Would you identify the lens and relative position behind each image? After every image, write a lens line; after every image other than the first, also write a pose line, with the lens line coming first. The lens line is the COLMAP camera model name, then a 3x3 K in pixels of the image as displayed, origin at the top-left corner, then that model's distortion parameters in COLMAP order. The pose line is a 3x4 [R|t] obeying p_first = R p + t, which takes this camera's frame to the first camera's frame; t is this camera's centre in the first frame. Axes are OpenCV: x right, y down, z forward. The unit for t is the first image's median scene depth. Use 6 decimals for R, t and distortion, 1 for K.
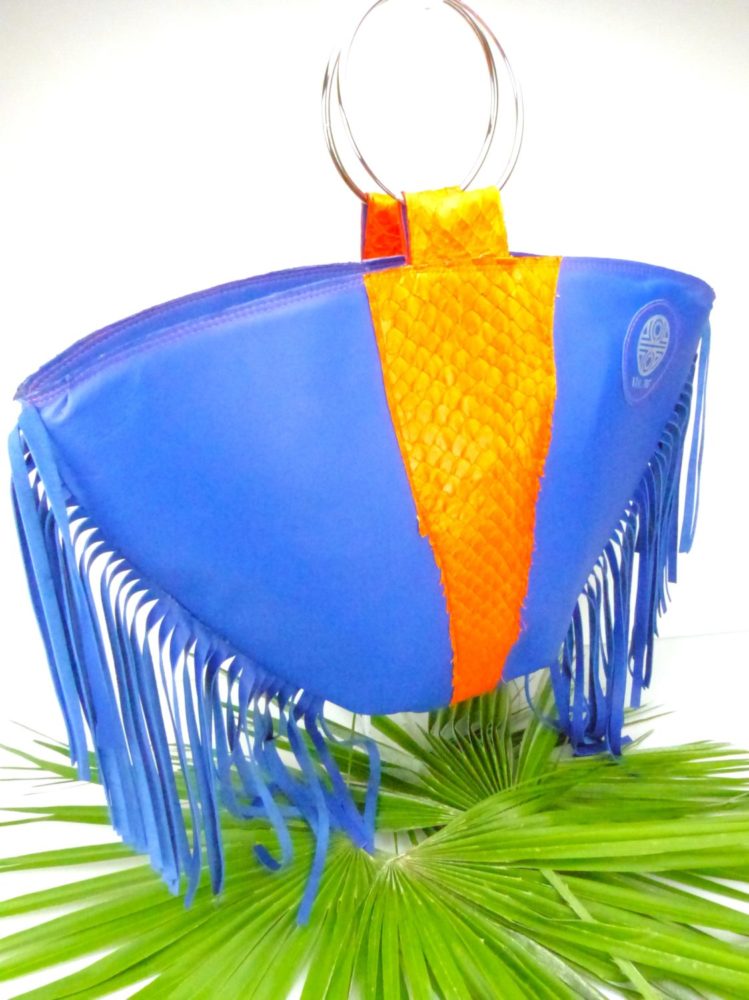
lens RADIAL K [[736.6, 0, 374.5], [0, 736.6, 500.0], [0, 0, 1]] dist [0.000628, -0.000811]
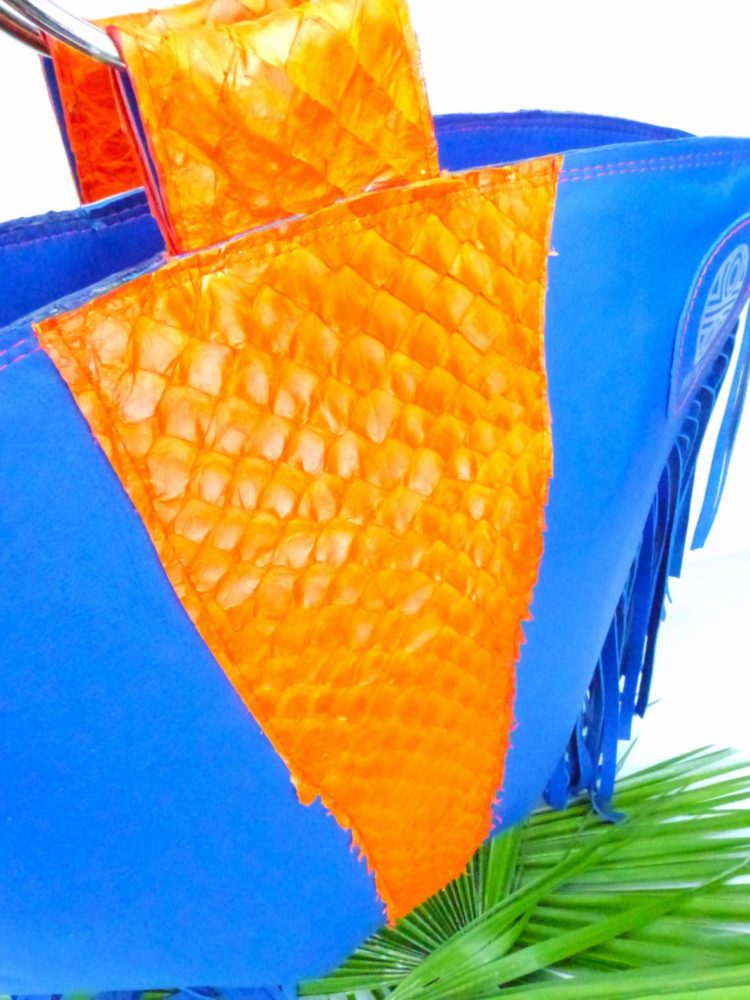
lens RADIAL K [[708.2, 0, 377.0], [0, 708.2, 507.2], [0, 0, 1]] dist [0.001448, 0.003504]
pose [[0.990102, -0.119357, 0.073832, 0.096058], [0.091560, 0.948024, 0.304741, -0.274015], [-0.106368, -0.294965, 0.949569, 0.569532]]
